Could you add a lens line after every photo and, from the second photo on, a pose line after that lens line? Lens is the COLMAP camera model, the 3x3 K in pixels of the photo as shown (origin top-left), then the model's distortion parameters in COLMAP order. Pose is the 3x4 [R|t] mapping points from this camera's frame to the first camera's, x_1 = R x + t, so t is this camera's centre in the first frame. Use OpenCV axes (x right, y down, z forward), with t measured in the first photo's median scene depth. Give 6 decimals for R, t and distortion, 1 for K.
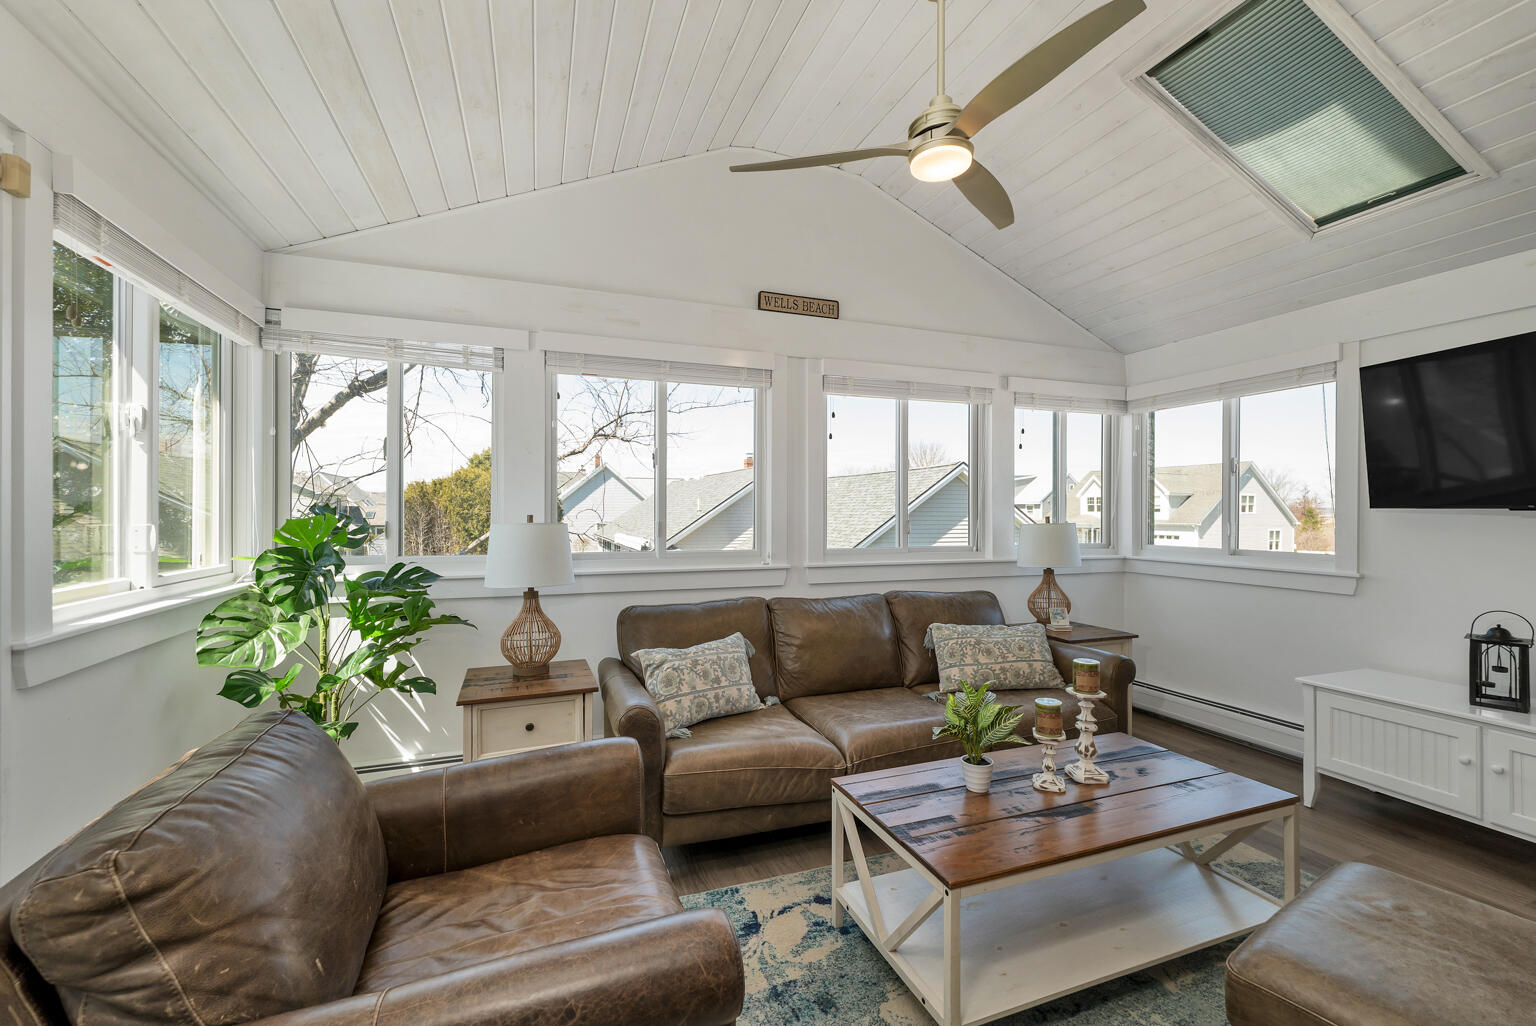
lens RADIAL K [[634.2, 0, 762.9], [0, 634.2, 514.9], [0, 0, 1]] dist [-0.001272, -0.000024]
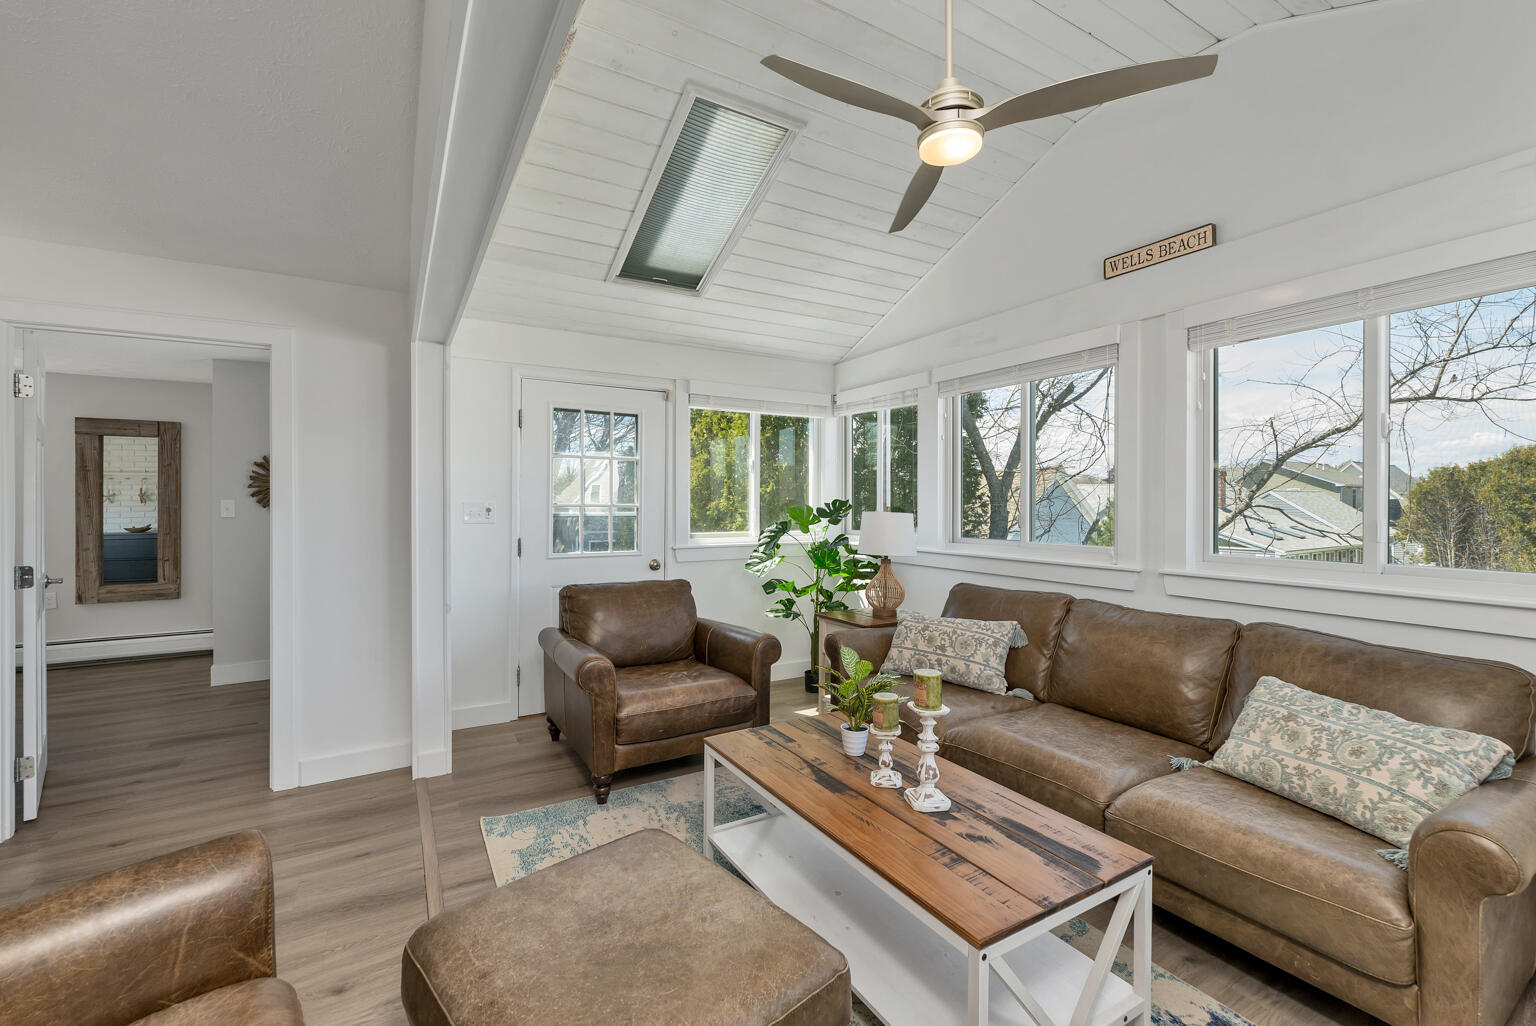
lens RADIAL K [[631.5, 0, 768.3], [0, 631.5, 509.7], [0, 0, 1]] dist [0.002038, 0.000126]
pose [[0.182114, 0.007907, -0.983246, 0.909021], [-0.006504, 0.999955, 0.006837, -0.000630], [0.983256, 0.005150, 0.182157, 0.422254]]
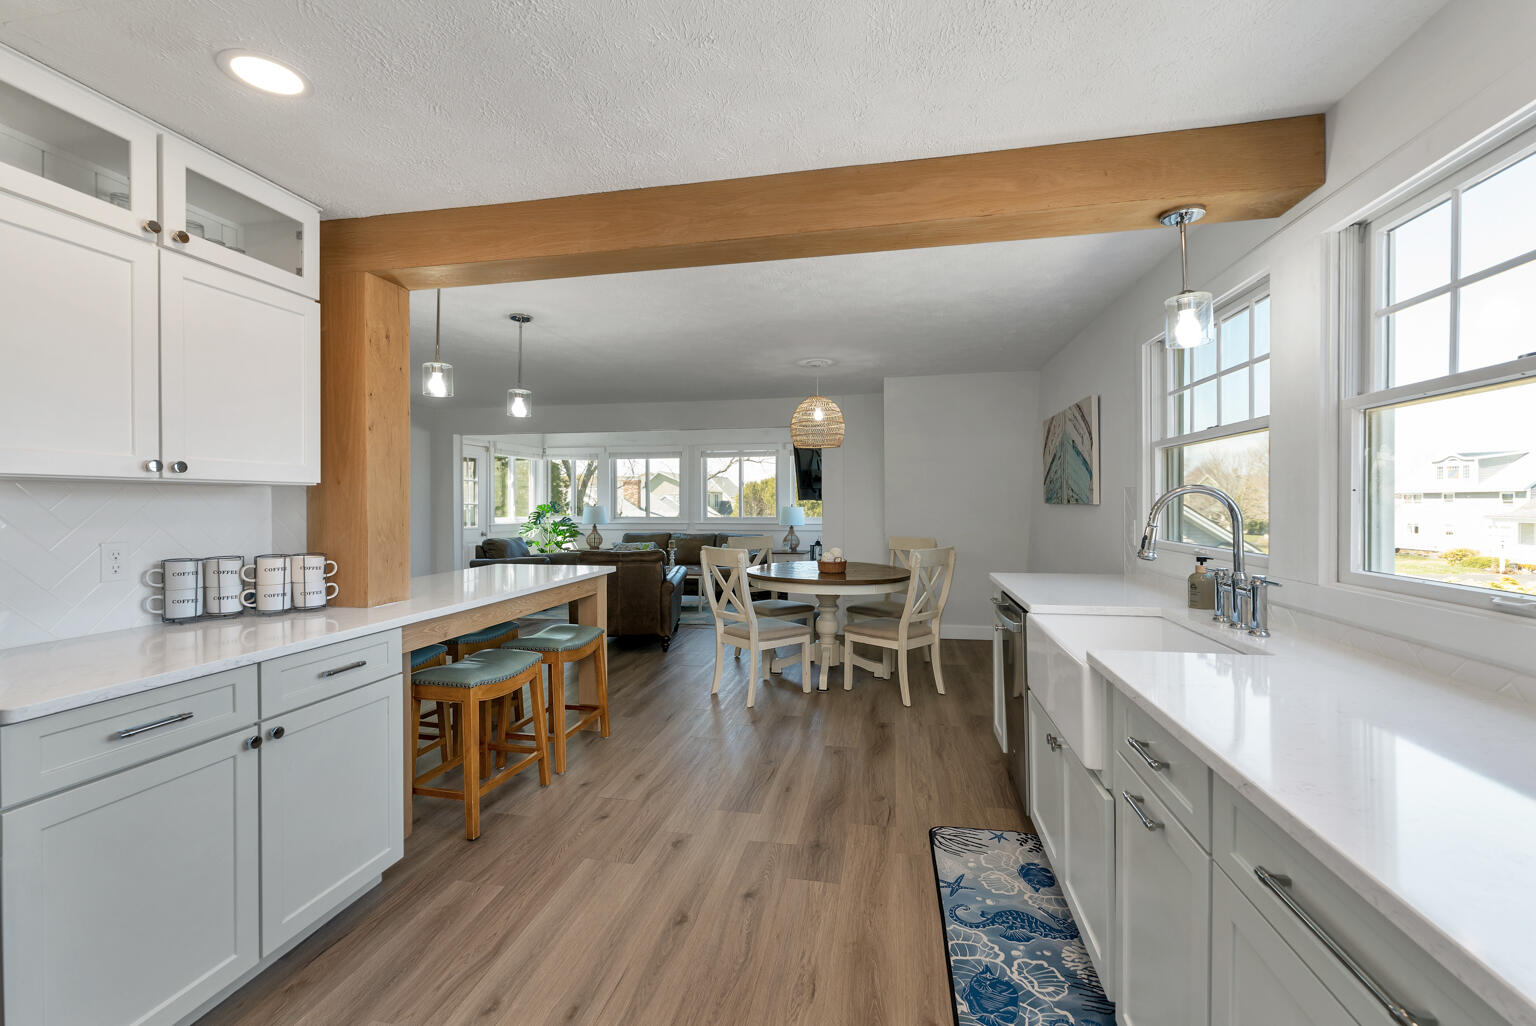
lens RADIAL K [[648.3, 0, 767.4], [0, 648.3, 501.4], [0, 0, 1]] dist [0.001033, 0.000253]
pose [[0.855522, -0.006369, -0.517727, 2.079669], [0.001121, 0.999945, -0.010449, 0.020949], [0.517765, 0.008359, 0.855482, -1.415807]]
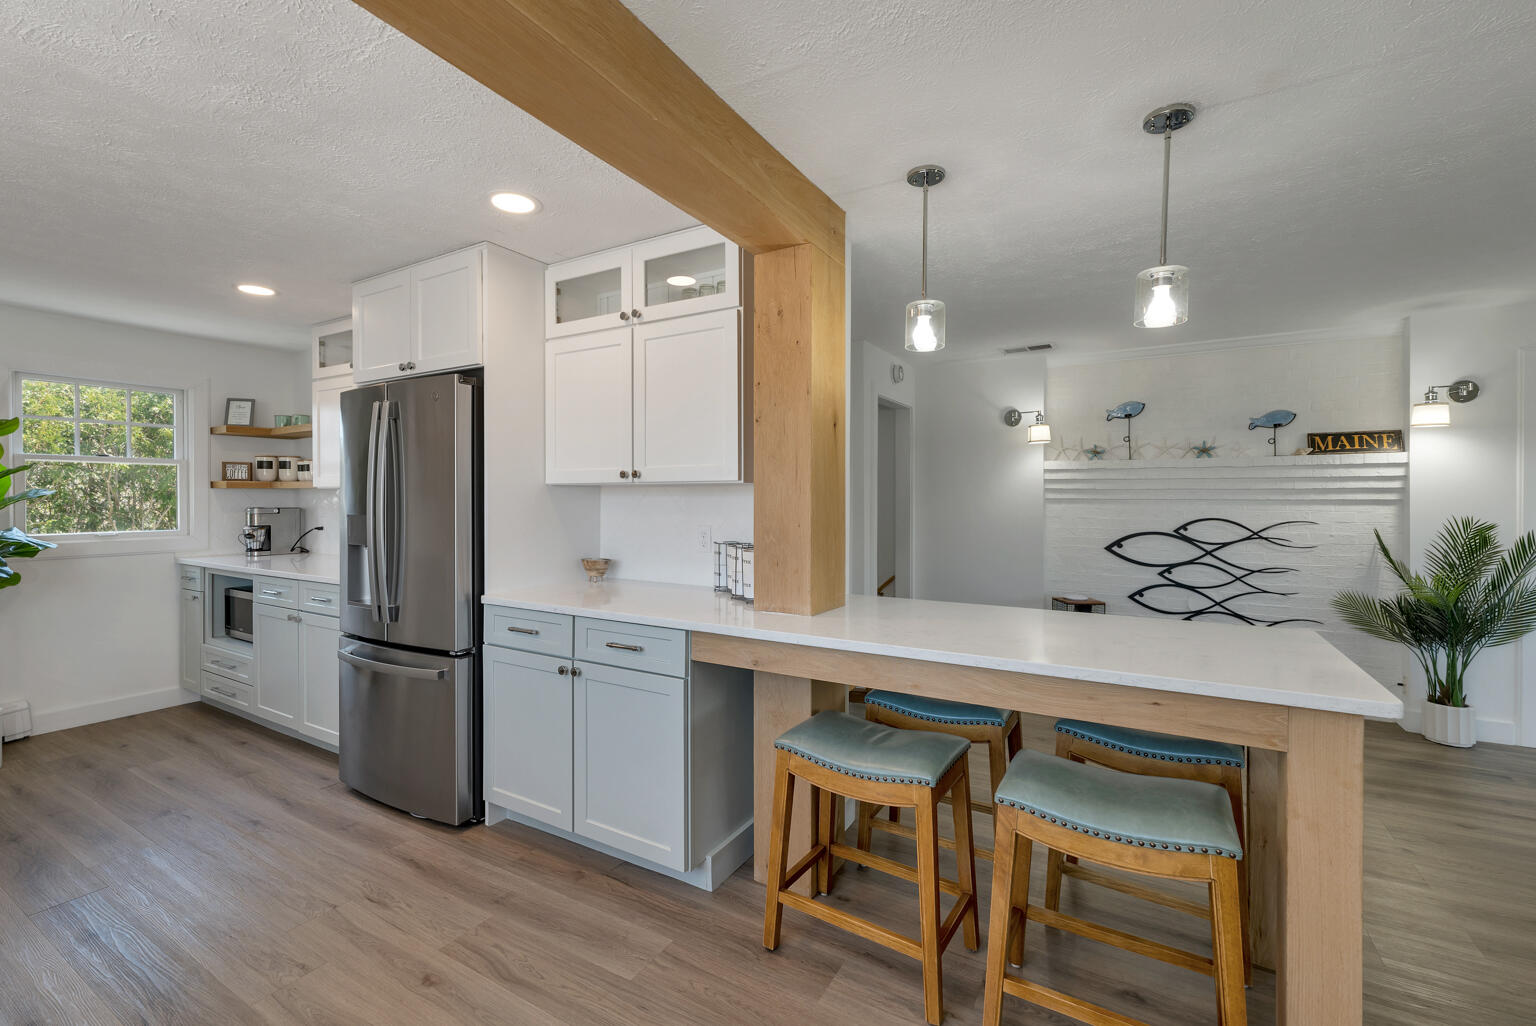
lens RADIAL K [[648.3, 0, 767.4], [0, 648.3, 501.4], [0, 0, 1]] dist [0.001033, 0.000253]
pose [[-0.769640, -0.001767, -0.638476, 1.719828], [-0.008628, 0.999934, 0.007632, 0.010309], [0.638420, 0.011383, -0.769604, -0.405503]]
